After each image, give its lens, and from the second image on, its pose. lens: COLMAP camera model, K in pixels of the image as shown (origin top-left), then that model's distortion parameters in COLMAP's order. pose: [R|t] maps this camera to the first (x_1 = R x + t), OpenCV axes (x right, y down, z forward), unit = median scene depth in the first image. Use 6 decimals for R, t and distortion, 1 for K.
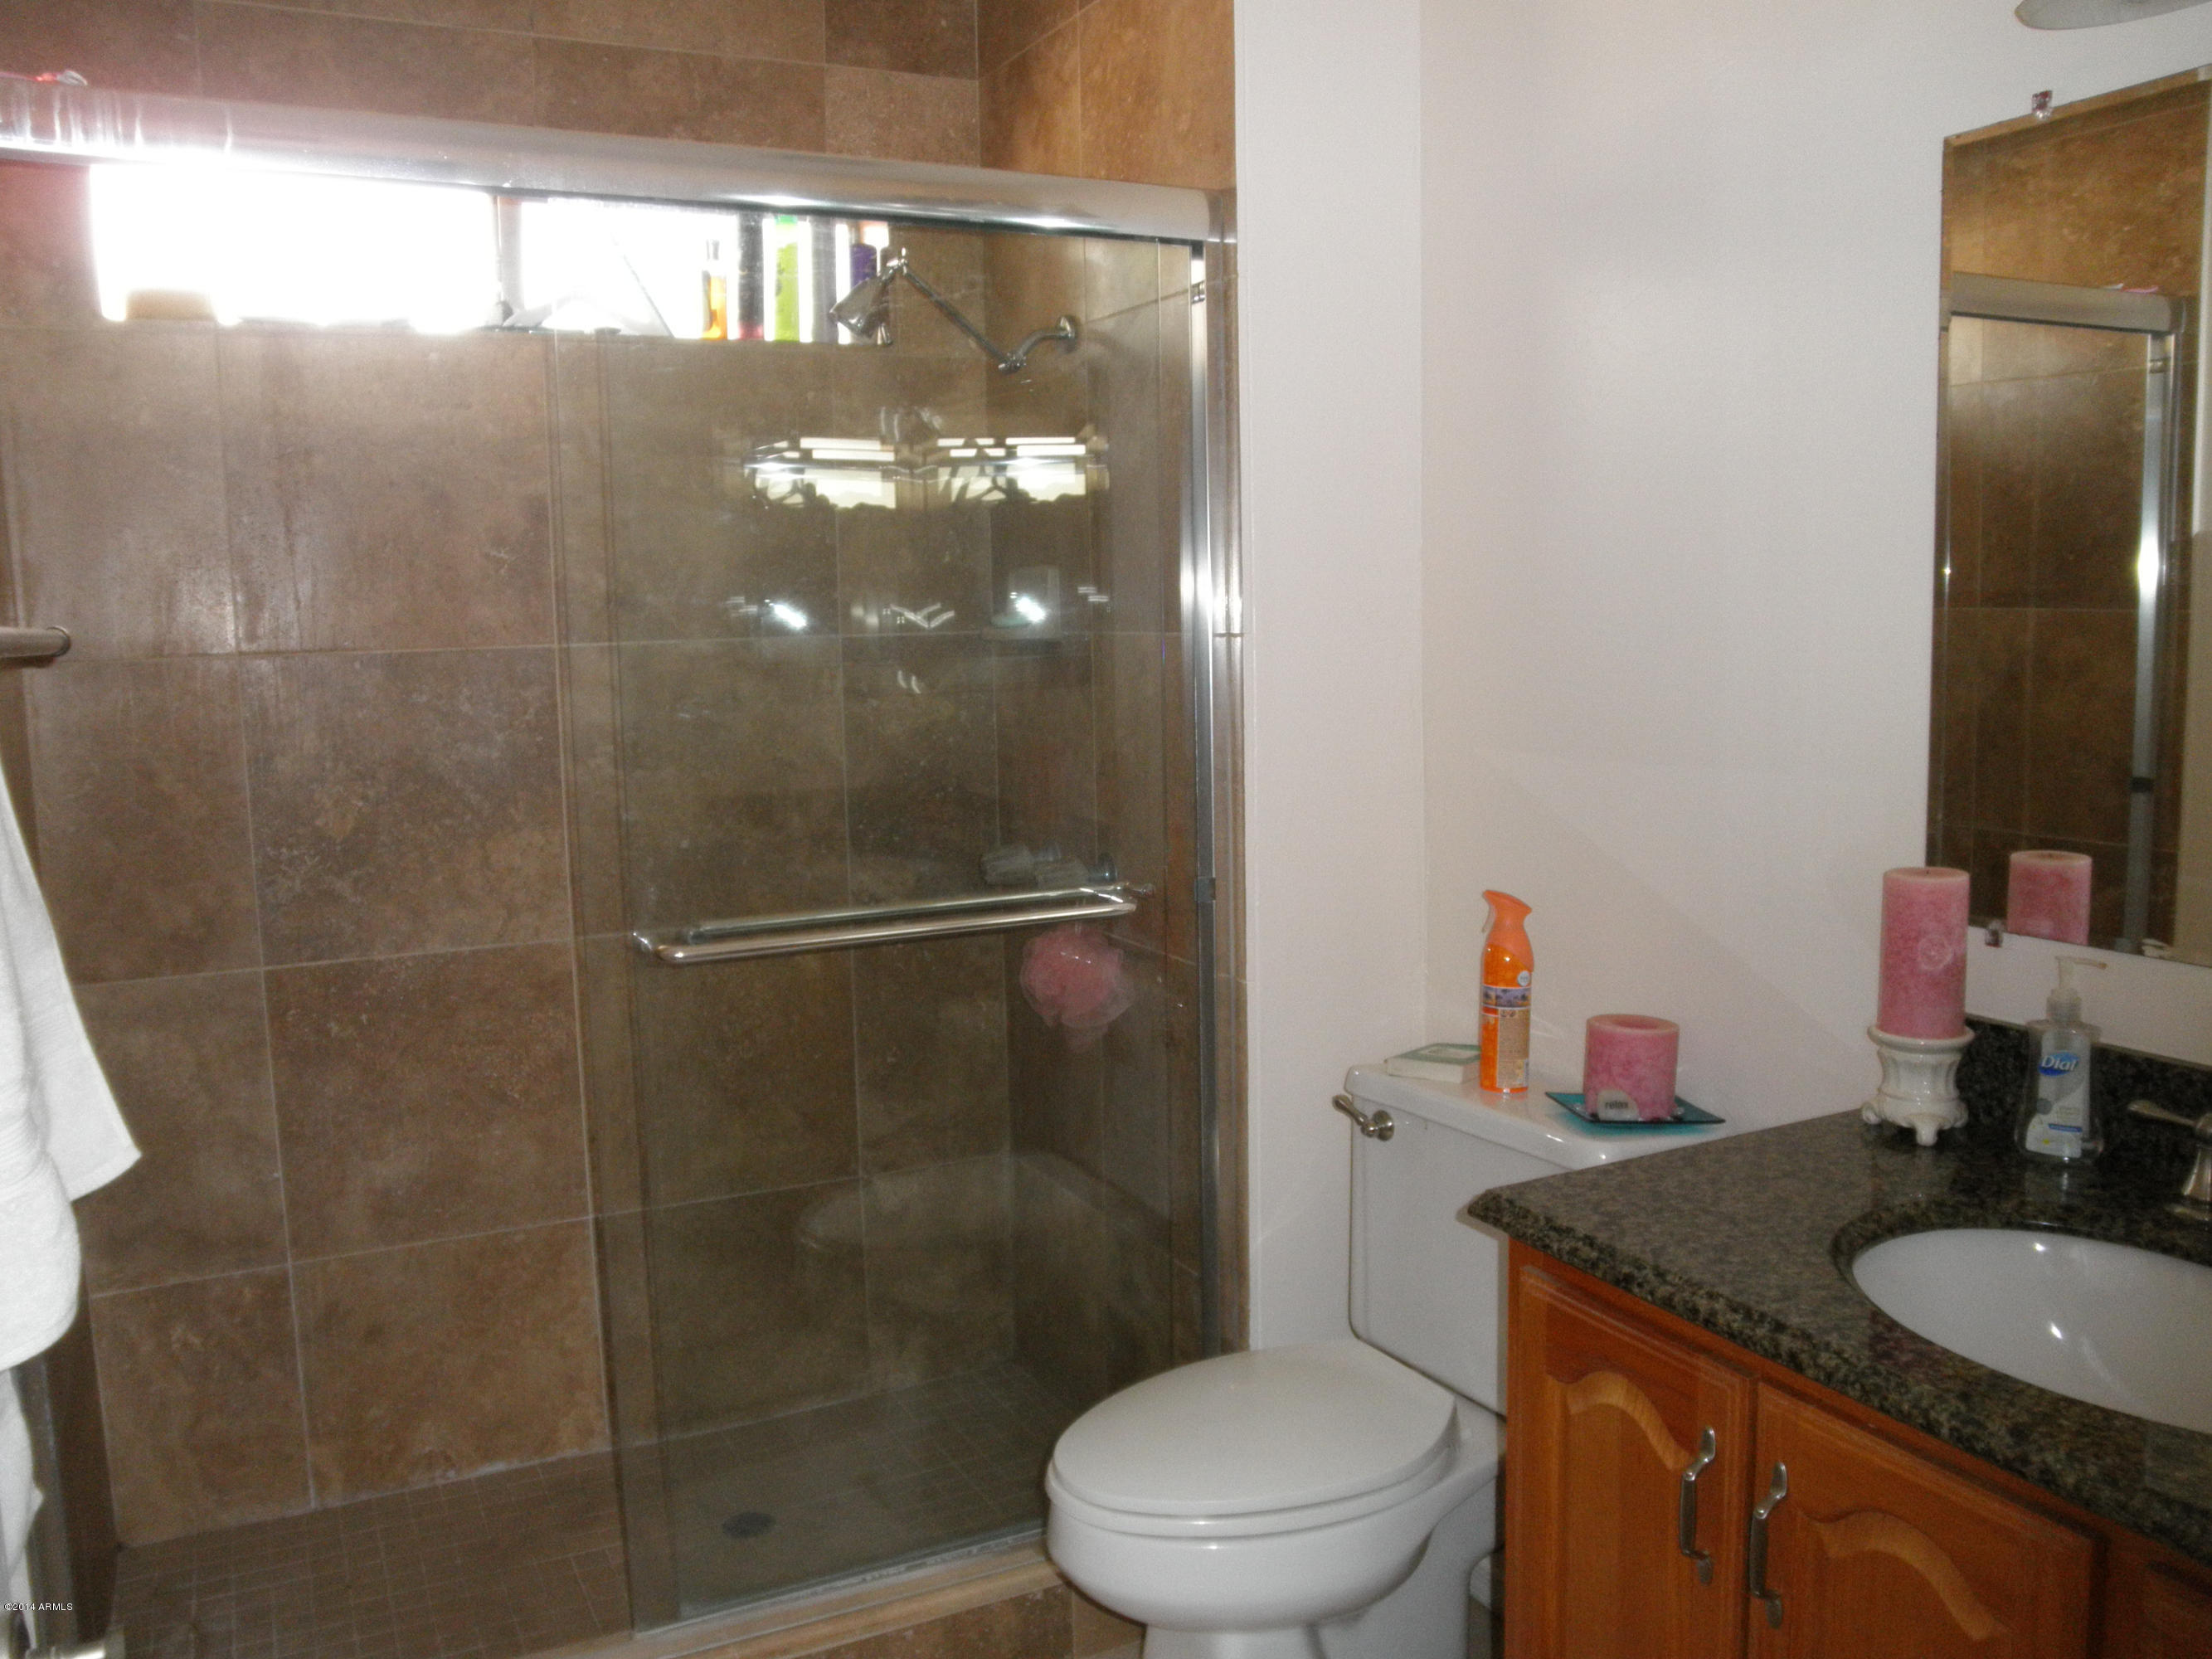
lens RADIAL K [[1821.2, 0, 1107.9], [0, 1821.2, 843.4], [0, 0, 1]] dist [-0.131502, 0.105331]
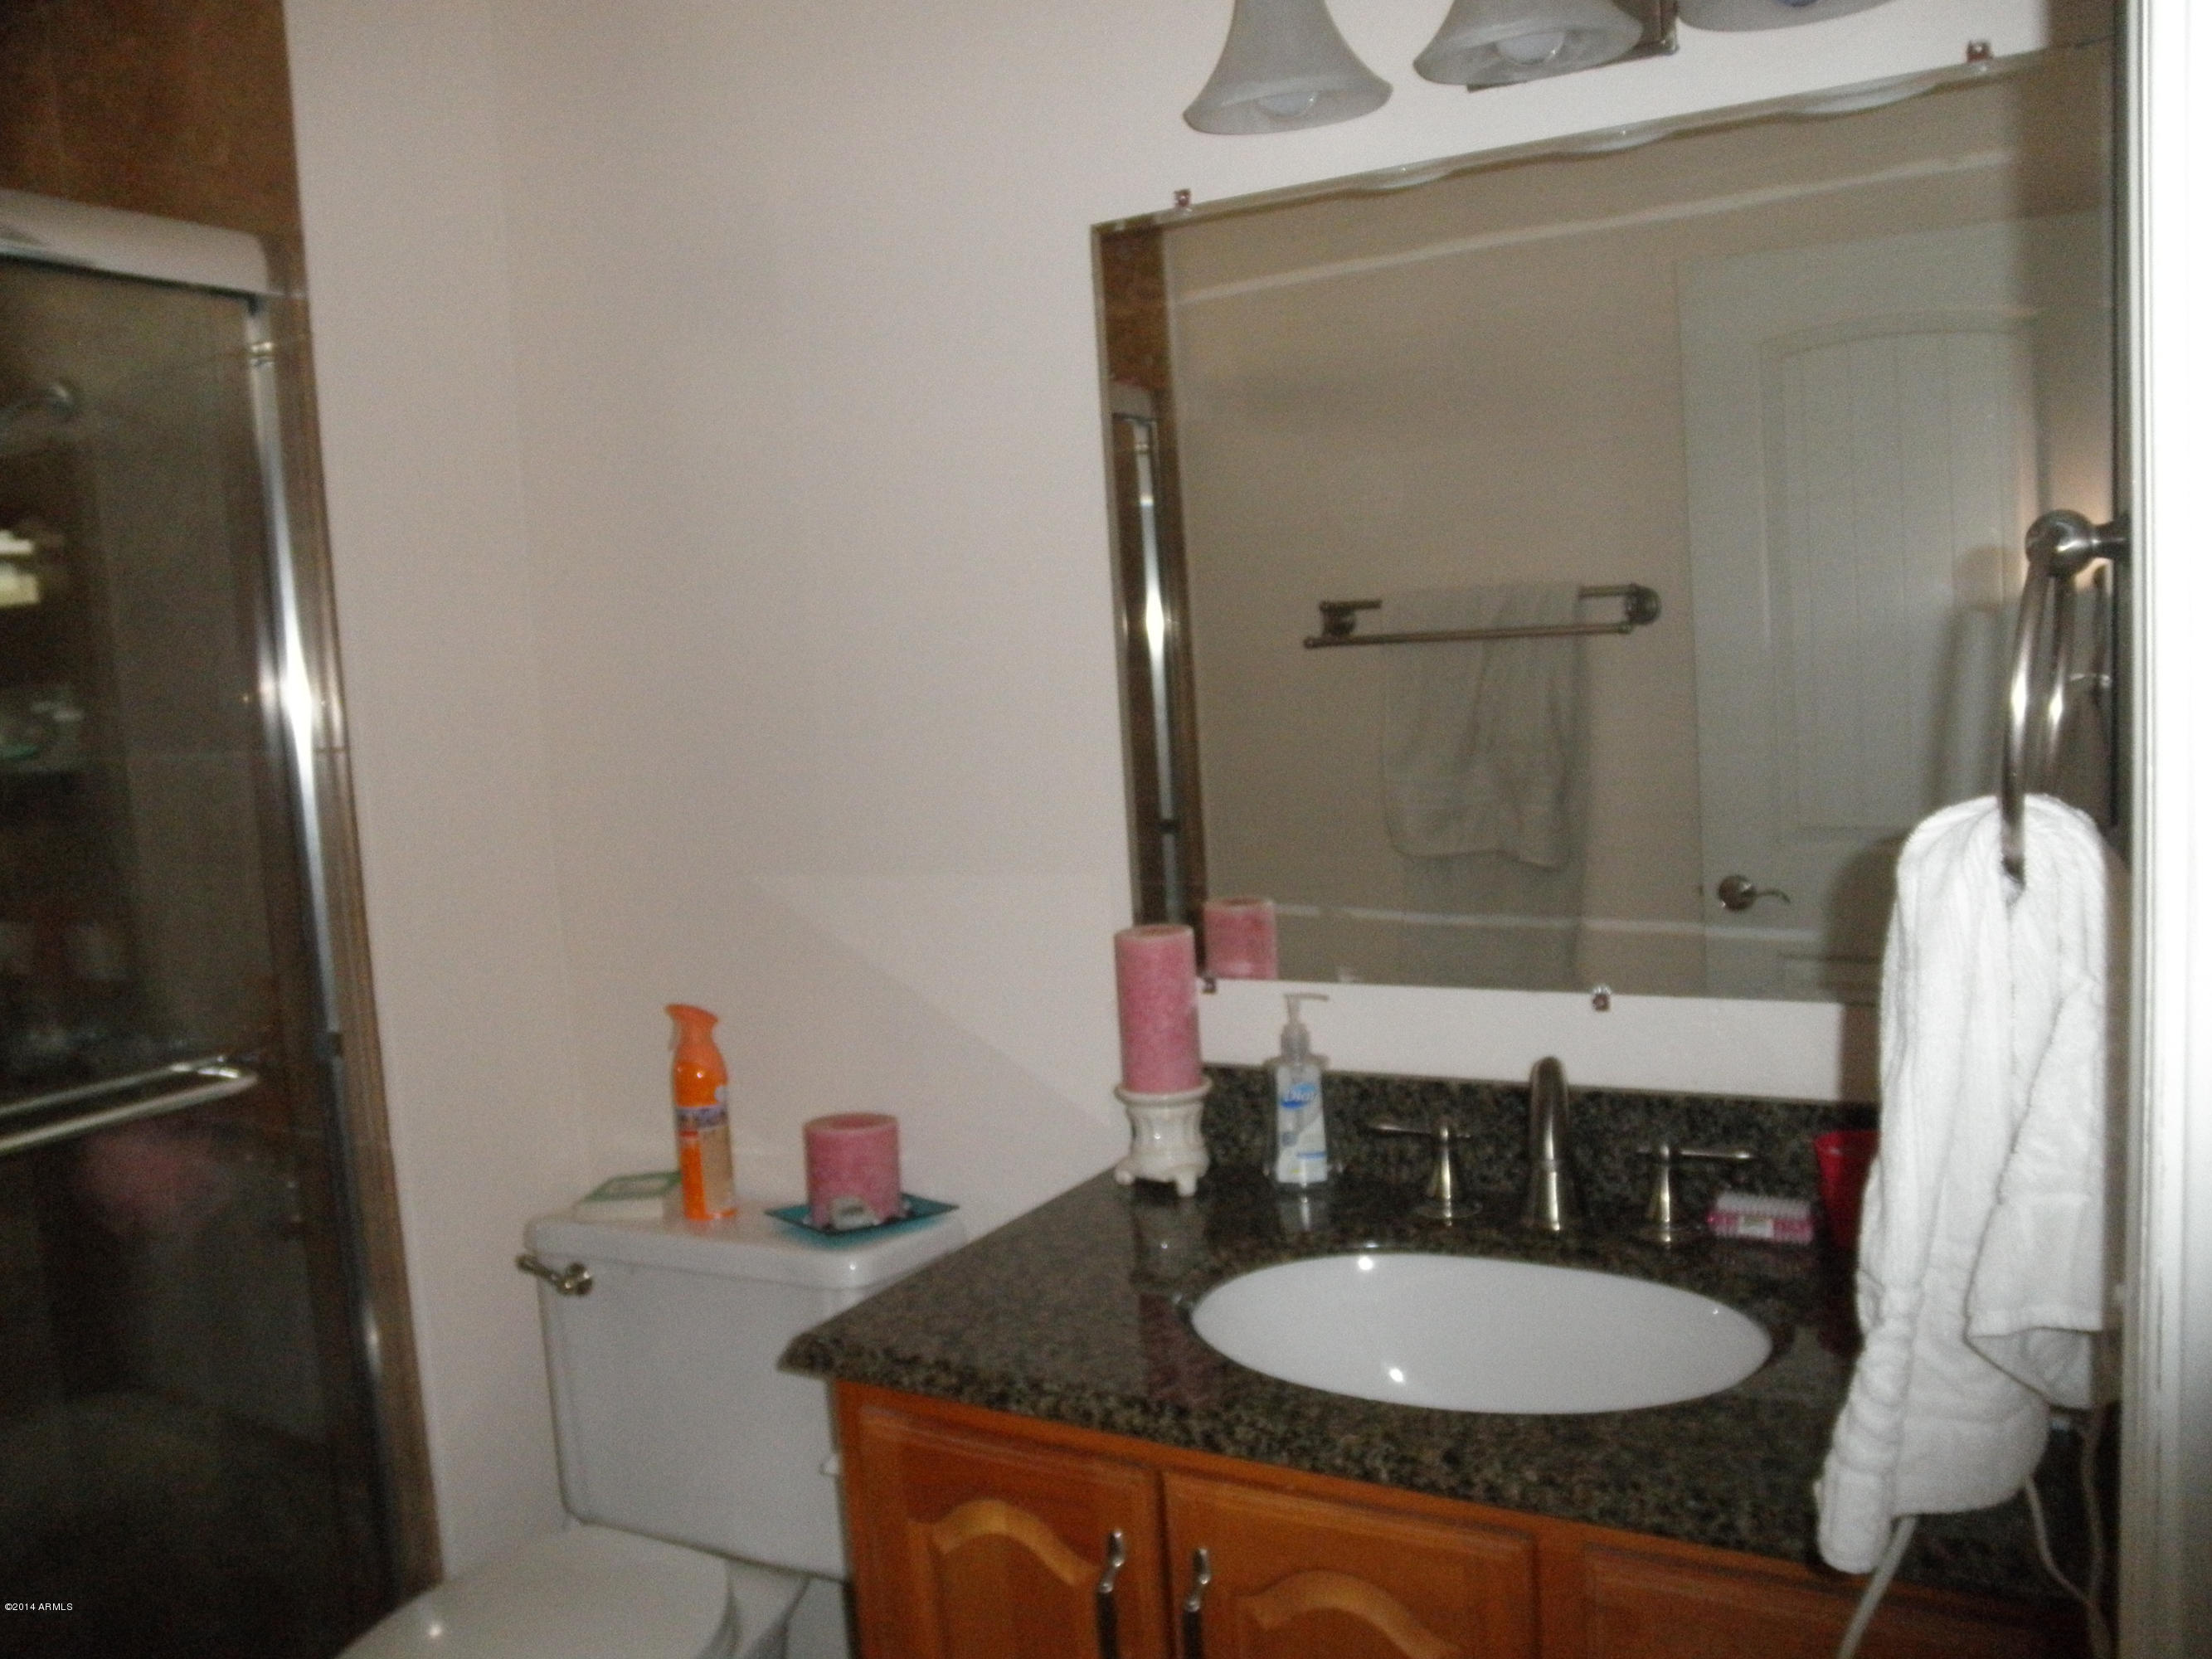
lens RADIAL K [[1821.2, 0, 1107.9], [0, 1821.2, 843.4], [0, 0, 1]] dist [-0.131502, 0.105331]
pose [[0.834491, -0.089053, 0.543778, -0.128347], [0.115482, 0.993203, -0.014567, -0.021827], [-0.538784, 0.074953, 0.839103, 0.132519]]
